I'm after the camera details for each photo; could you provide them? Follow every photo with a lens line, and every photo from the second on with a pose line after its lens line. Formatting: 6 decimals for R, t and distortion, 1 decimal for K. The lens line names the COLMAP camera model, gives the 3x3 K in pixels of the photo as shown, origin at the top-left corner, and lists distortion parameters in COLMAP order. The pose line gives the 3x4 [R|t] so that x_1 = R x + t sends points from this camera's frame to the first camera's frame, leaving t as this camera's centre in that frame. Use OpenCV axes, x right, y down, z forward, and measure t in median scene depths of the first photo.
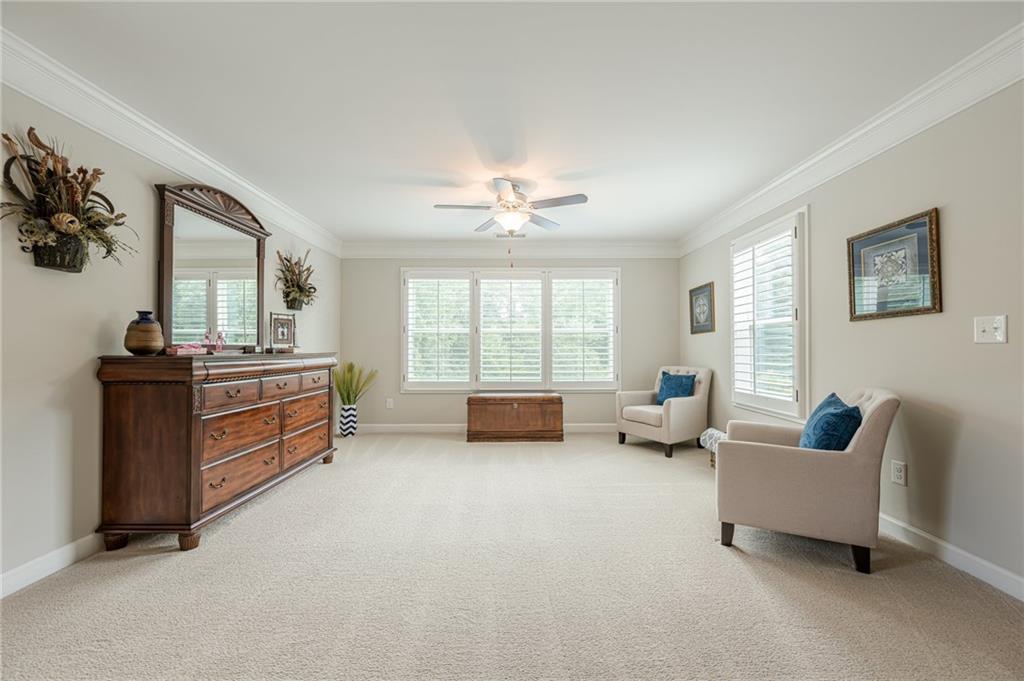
lens RADIAL K [[391.7, 0, 512.0], [0, 391.7, 340.5], [0, 0, 1]] dist [0.000378, -0.000006]
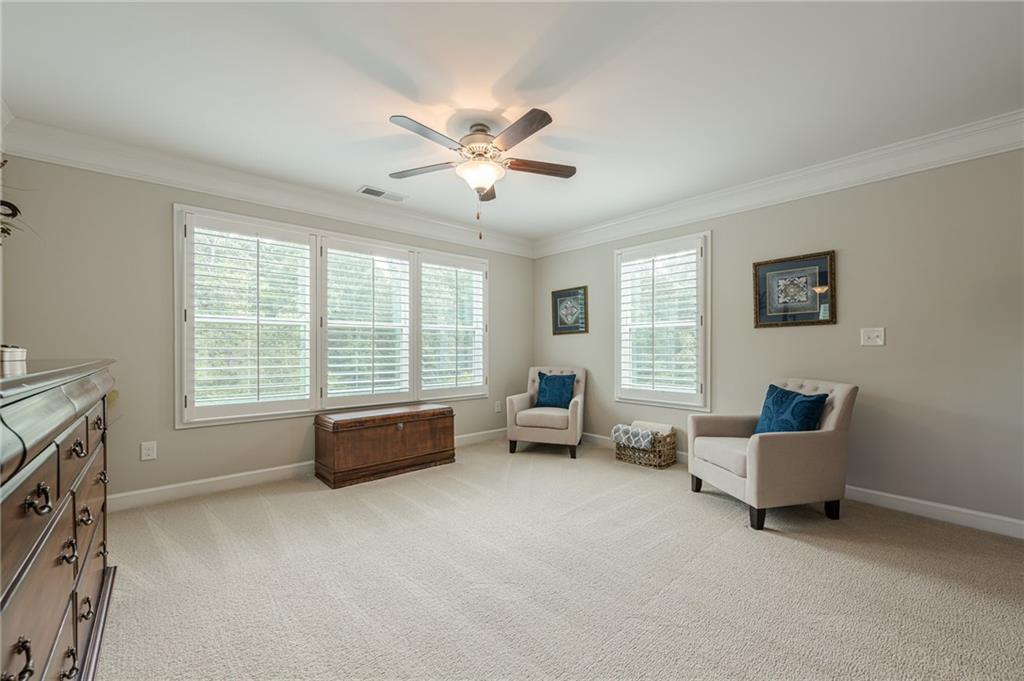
lens RADIAL K [[404.0, 0, 512.1], [0, 404.0, 347.1], [0, 0, 1]] dist [-0.000773, -0.000063]
pose [[0.757656, 0.001350, 0.652652, -0.332438], [-0.013106, 0.999828, 0.013145, 0.003748], [-0.652522, -0.018513, 0.757543, 0.283077]]
